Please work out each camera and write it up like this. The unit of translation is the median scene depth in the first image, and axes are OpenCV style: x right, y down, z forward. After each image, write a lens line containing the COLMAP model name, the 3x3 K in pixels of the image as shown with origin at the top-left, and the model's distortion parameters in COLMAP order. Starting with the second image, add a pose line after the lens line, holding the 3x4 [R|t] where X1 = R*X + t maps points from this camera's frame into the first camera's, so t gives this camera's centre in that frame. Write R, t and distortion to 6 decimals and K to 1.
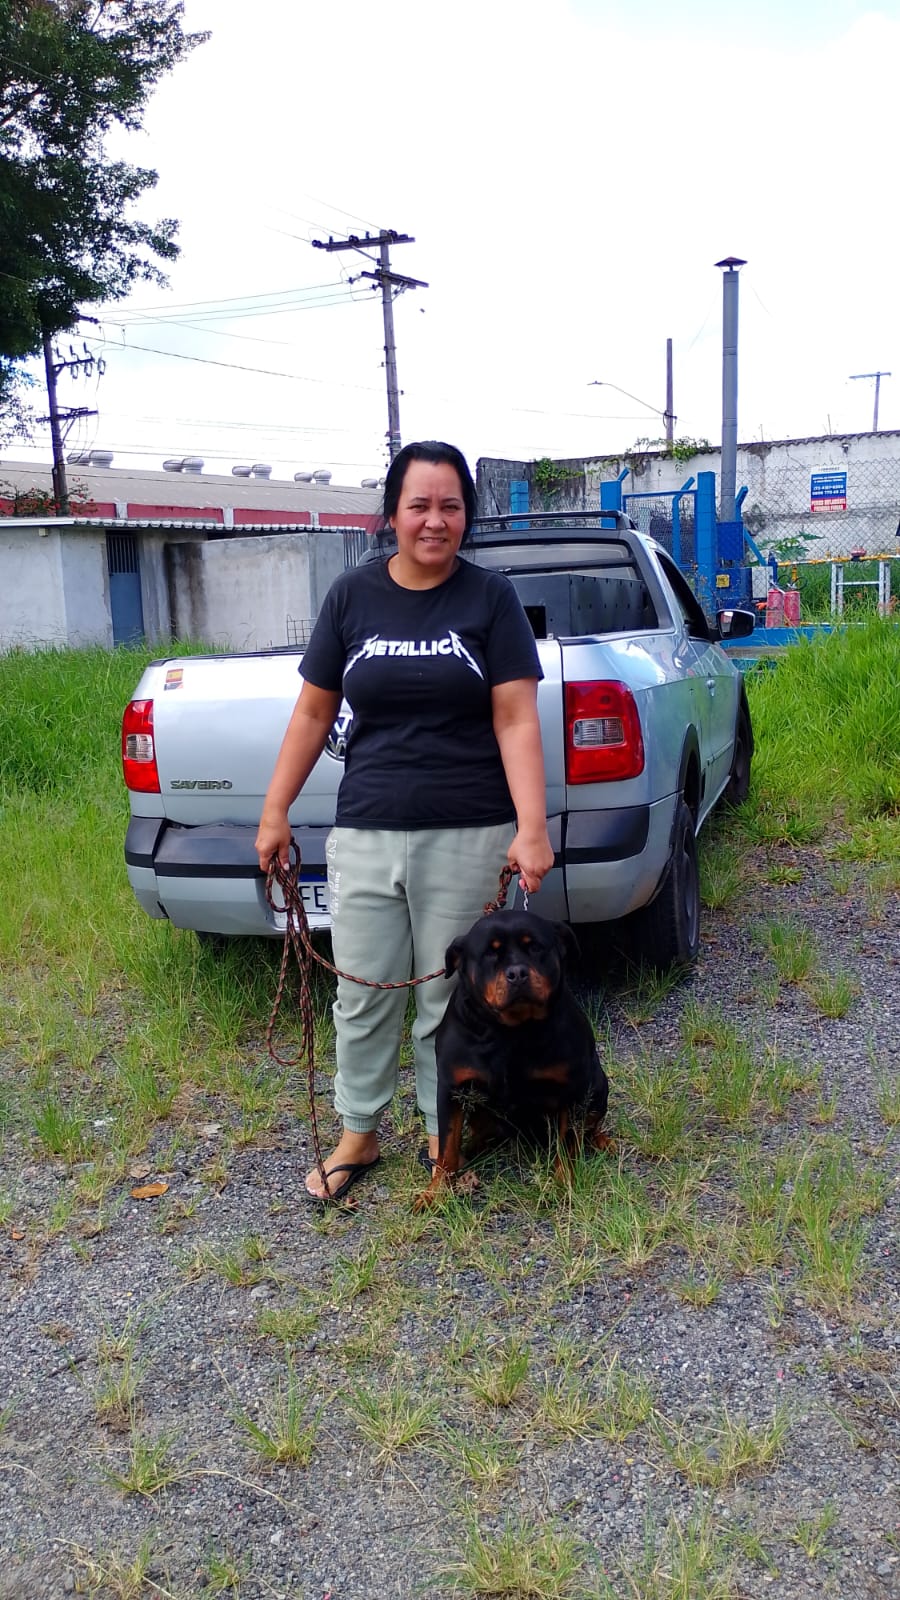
lens RADIAL K [[1317.9, 0, 449.2], [0, 1317.9, 798.2], [0, 0, 1]] dist [0.056550, -0.062450]
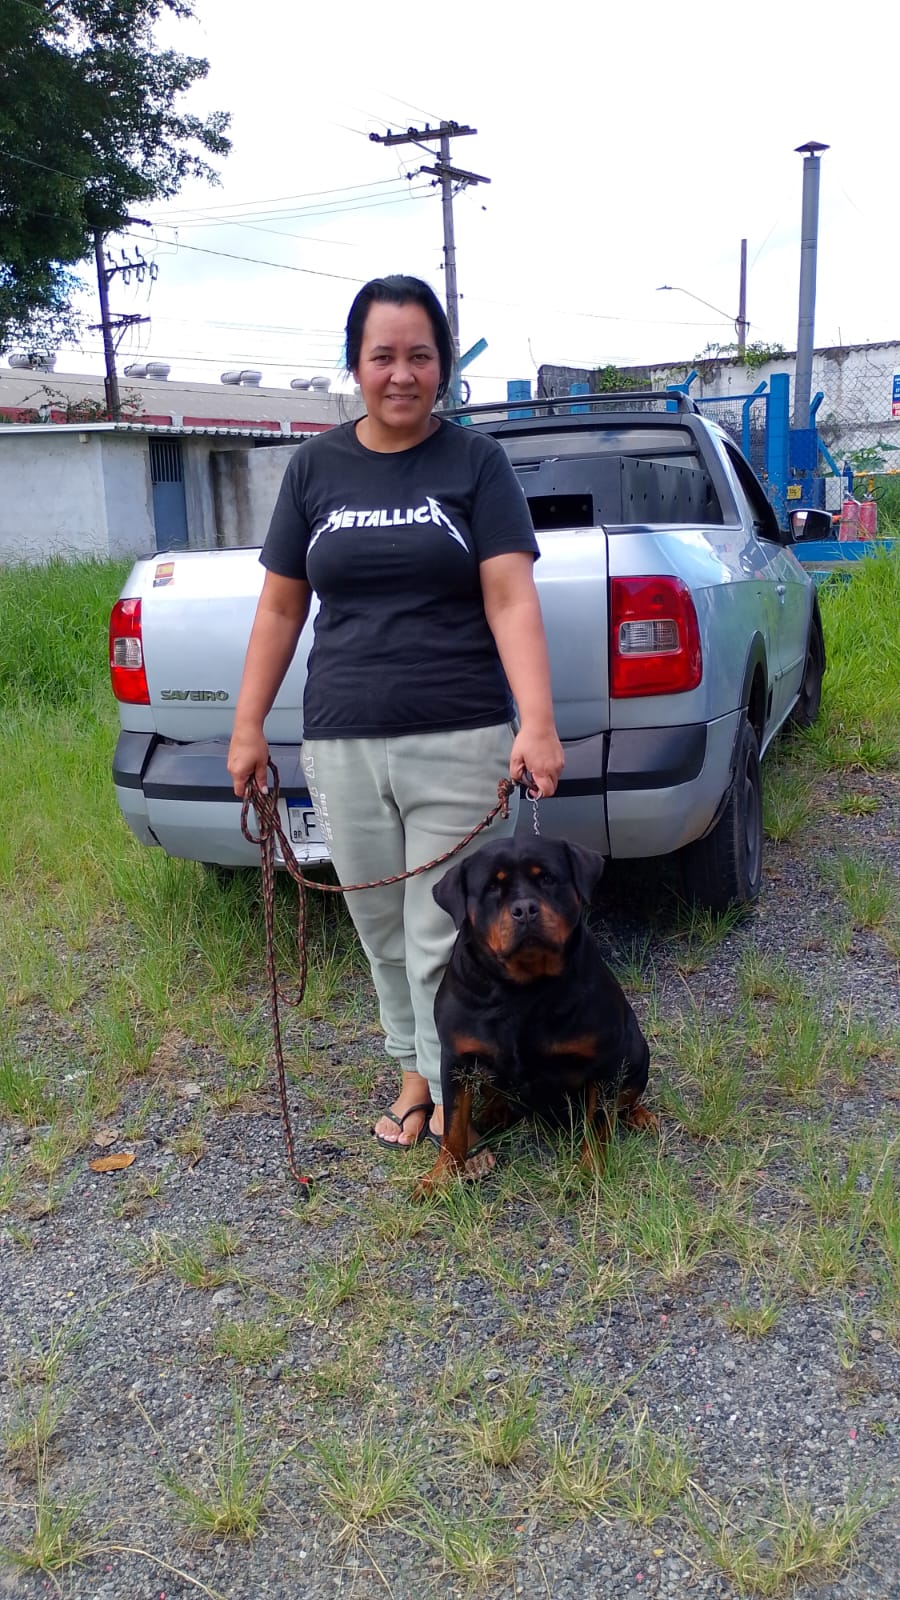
lens RADIAL K [[1317.9, 0, 453.5], [0, 1317.9, 801.4], [0, 0, 1]] dist [0.056550, -0.062450]
pose [[0.999051, 0.011892, -0.041891, 0.022643], [-0.009316, 0.998084, 0.061167, 0.005213], [0.042538, -0.060718, 0.997248, 0.126906]]
